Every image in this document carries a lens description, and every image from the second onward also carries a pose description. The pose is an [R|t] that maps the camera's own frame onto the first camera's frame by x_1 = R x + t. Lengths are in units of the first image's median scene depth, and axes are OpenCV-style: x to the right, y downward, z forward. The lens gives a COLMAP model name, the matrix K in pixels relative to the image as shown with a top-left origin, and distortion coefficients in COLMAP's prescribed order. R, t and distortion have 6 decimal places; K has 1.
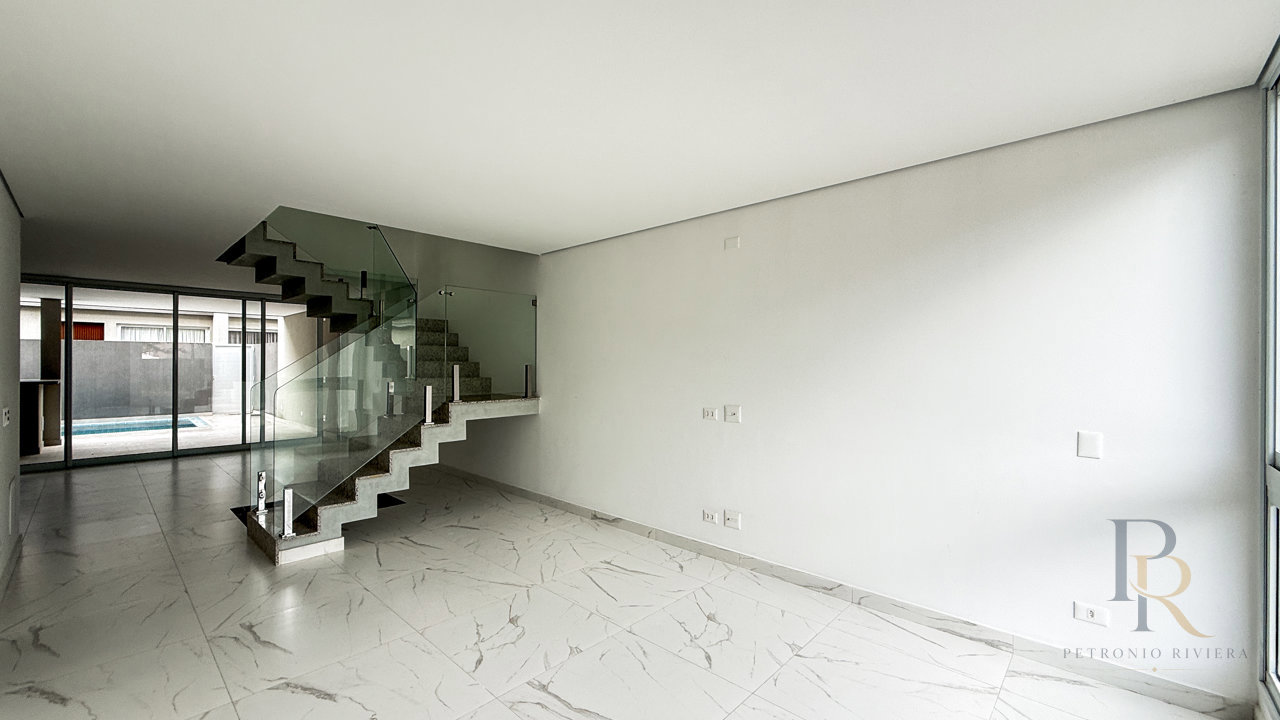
lens RADIAL K [[512.2, 0, 637.1], [0, 512.2, 360.4], [0, 0, 1]] dist [0.000034, -0.000014]
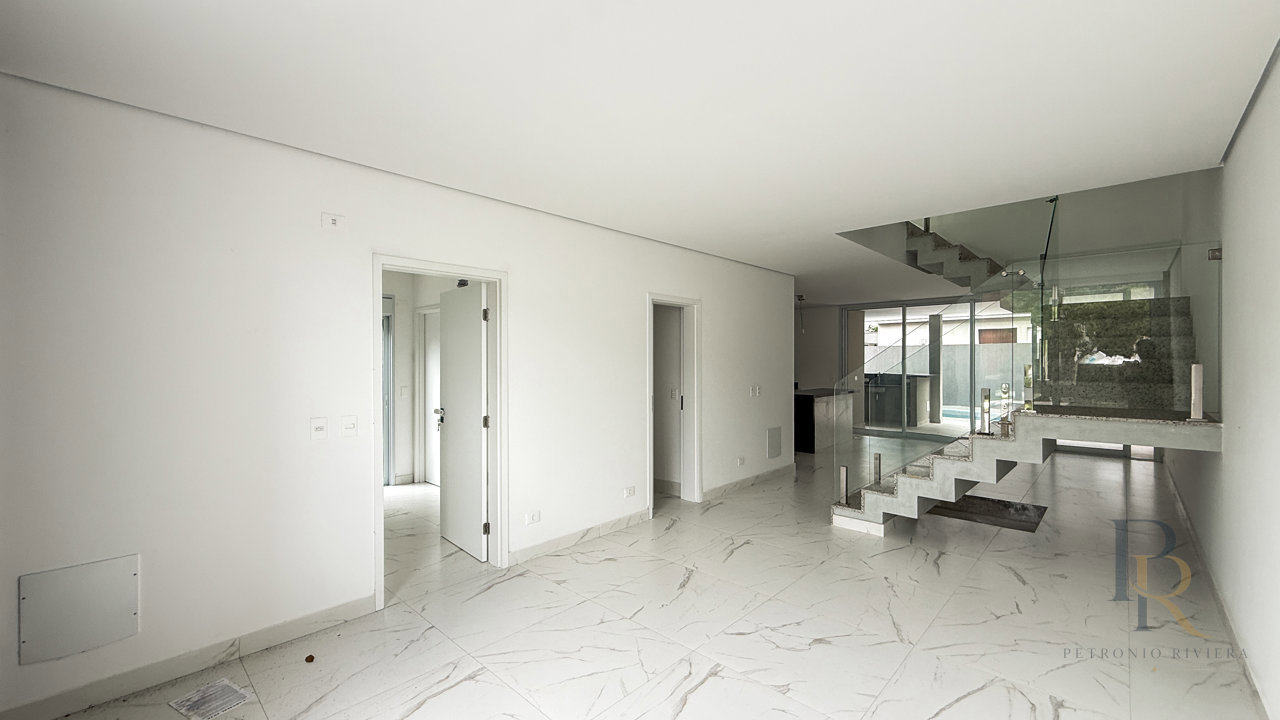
lens RADIAL K [[512.2, 0, 634.4], [0, 512.2, 361.1], [0, 0, 1]] dist [0.000034, -0.000014]
pose [[-0.010473, -0.002727, -0.999941, 0.261217], [0.005113, 0.999983, -0.002781, 0.002404], [0.999932, -0.005142, -0.010459, 0.260181]]
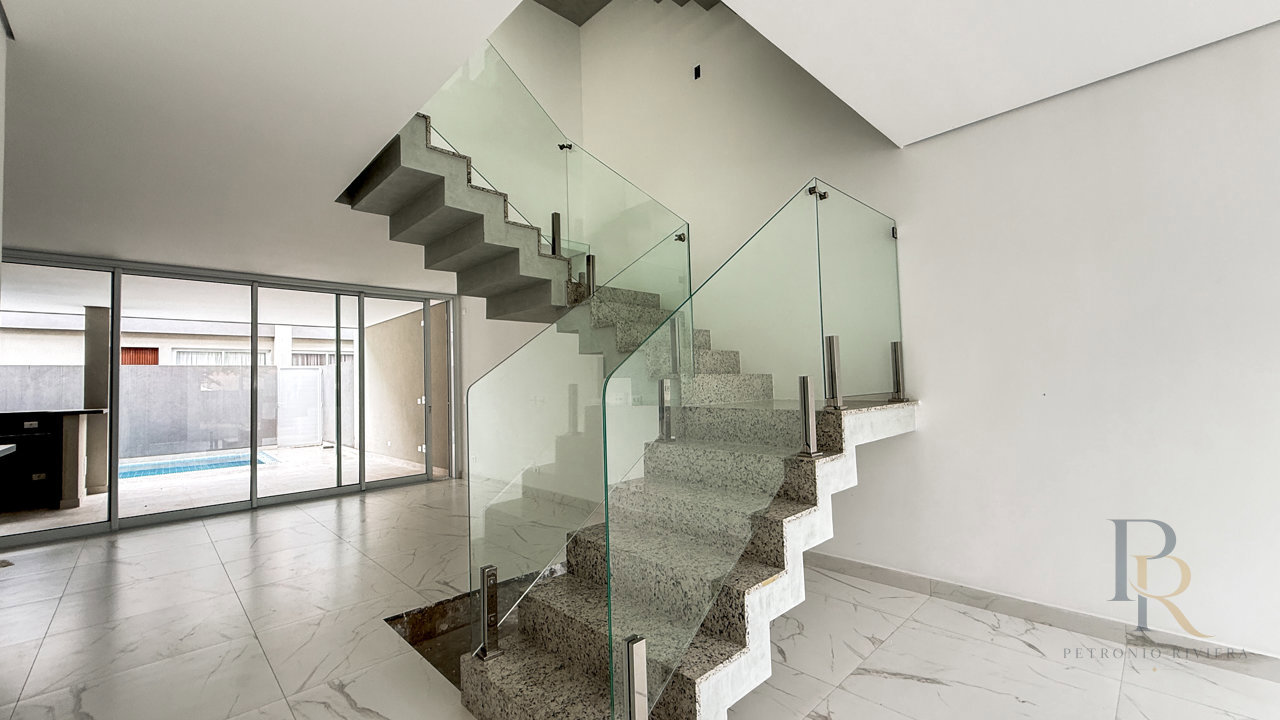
lens RADIAL K [[512.2, 0, 636.9], [0, 512.2, 362.1], [0, 0, 1]] dist [0.000034, -0.000014]
pose [[0.998152, -0.034594, -0.049952, -0.318866], [0.032511, 0.998592, -0.041913, 0.030038], [0.051331, 0.040212, 0.997872, 0.297399]]
